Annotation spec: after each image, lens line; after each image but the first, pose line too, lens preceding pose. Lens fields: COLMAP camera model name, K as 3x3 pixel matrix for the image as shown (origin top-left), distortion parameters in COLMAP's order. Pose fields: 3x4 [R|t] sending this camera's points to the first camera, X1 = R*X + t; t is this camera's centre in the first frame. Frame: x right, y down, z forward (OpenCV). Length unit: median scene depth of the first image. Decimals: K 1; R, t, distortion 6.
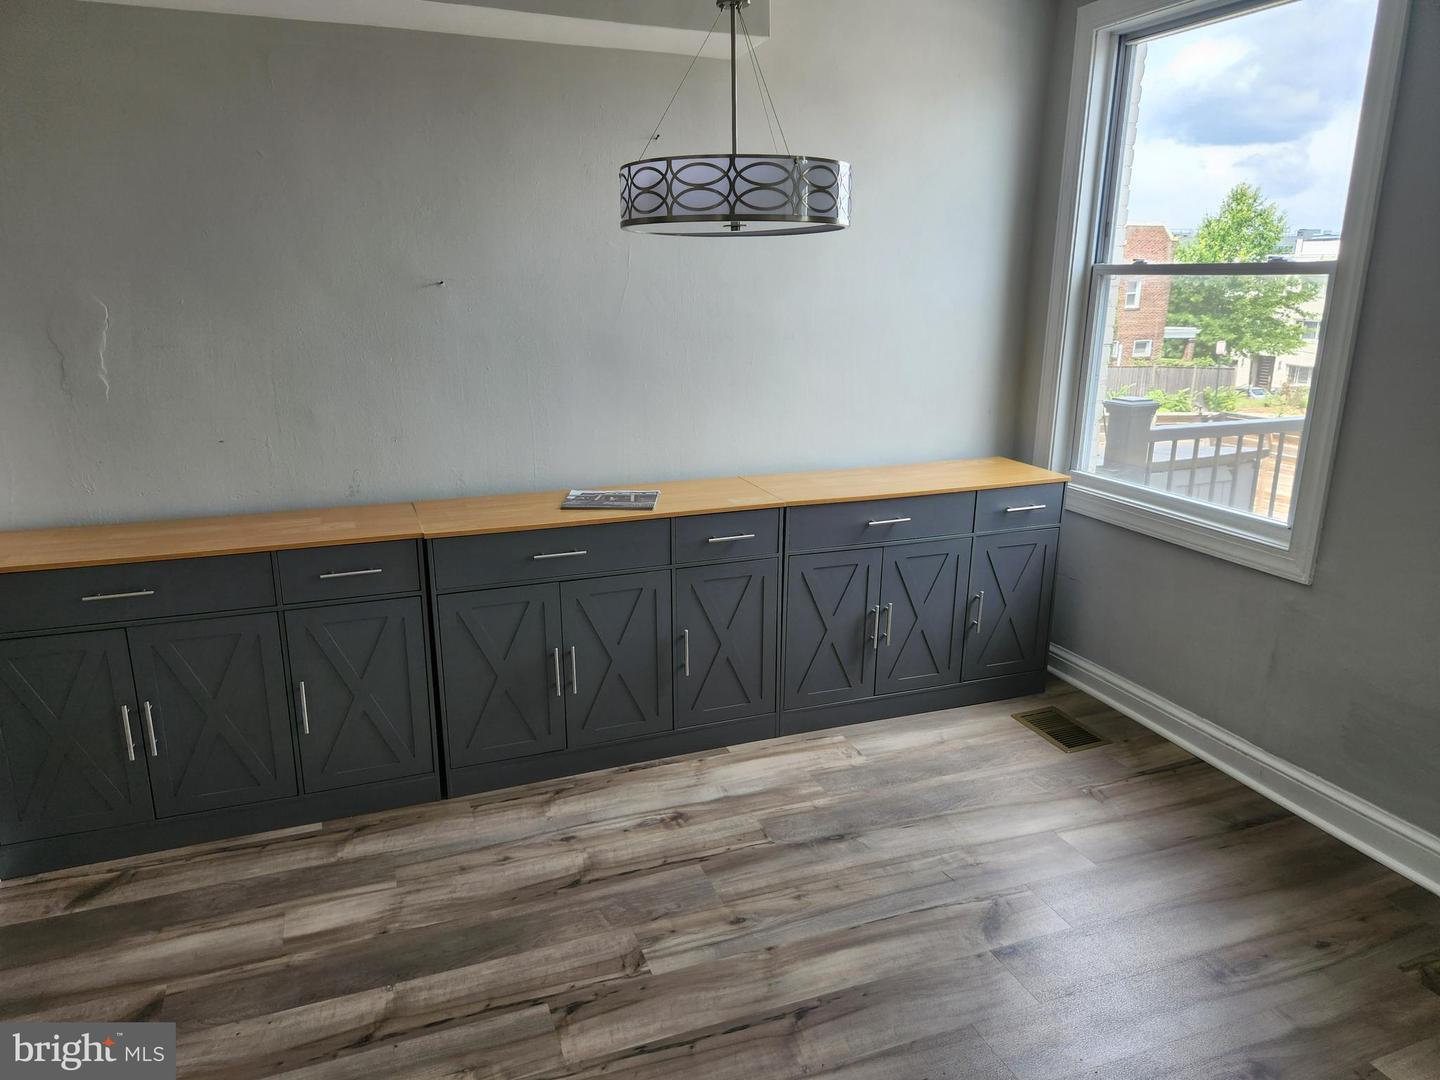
lens RADIAL K [[942.8, 0, 712.5], [0, 942.8, 529.0], [0, 0, 1]] dist [0.070595, -0.061555]
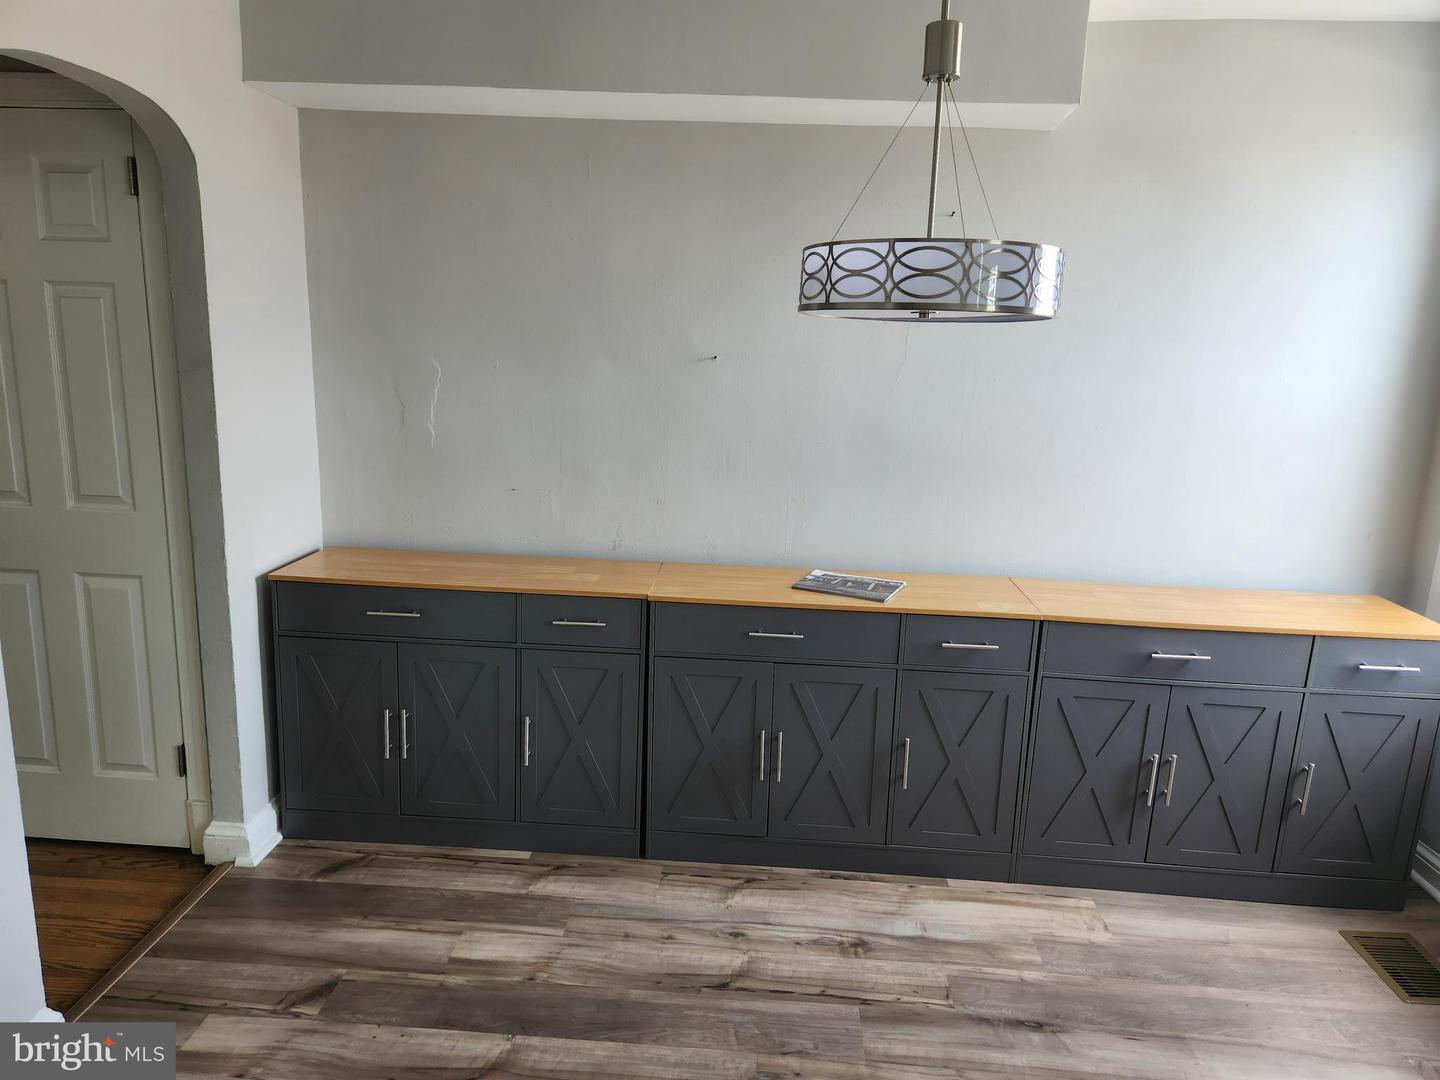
lens RADIAL K [[942.8, 0, 712.5], [0, 942.8, 529.0], [0, 0, 1]] dist [0.070595, -0.061555]
pose [[0.913981, 0.110857, -0.390319, 0.157492], [-0.136829, 0.989816, -0.039279, -0.036970], [0.381989, 0.089307, 0.919842, 0.076126]]
